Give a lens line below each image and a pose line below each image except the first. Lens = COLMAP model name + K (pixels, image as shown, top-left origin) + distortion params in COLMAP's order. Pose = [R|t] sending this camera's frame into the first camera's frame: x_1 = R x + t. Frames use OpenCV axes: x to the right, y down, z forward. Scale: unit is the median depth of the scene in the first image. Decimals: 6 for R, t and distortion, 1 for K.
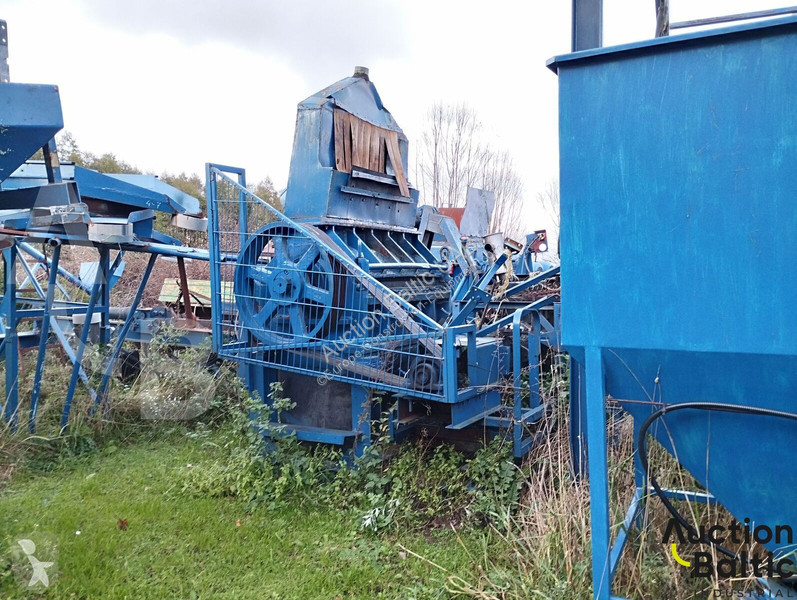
lens RADIAL K [[662.7, 0, 398.5], [0, 662.7, 300.0], [0, 0, 1]] dist [0.078560, -0.082187]
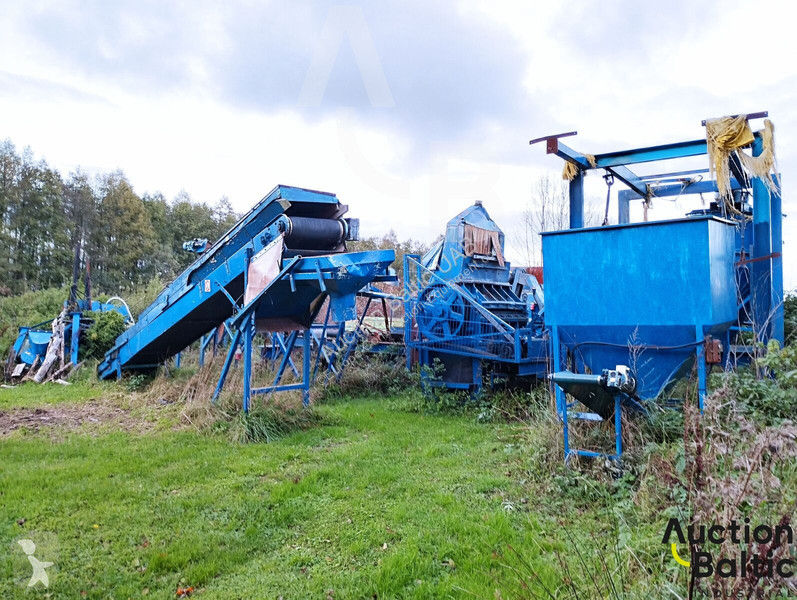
lens RADIAL K [[662.7, 0, 398.5], [0, 662.7, 300.0], [0, 0, 1]] dist [0.078560, -0.082187]
pose [[0.984266, 0.000130, -0.176694, 0.063551], [-0.012908, 0.997381, -0.071168, 0.088162], [0.176222, 0.072329, 0.981689, -1.031394]]
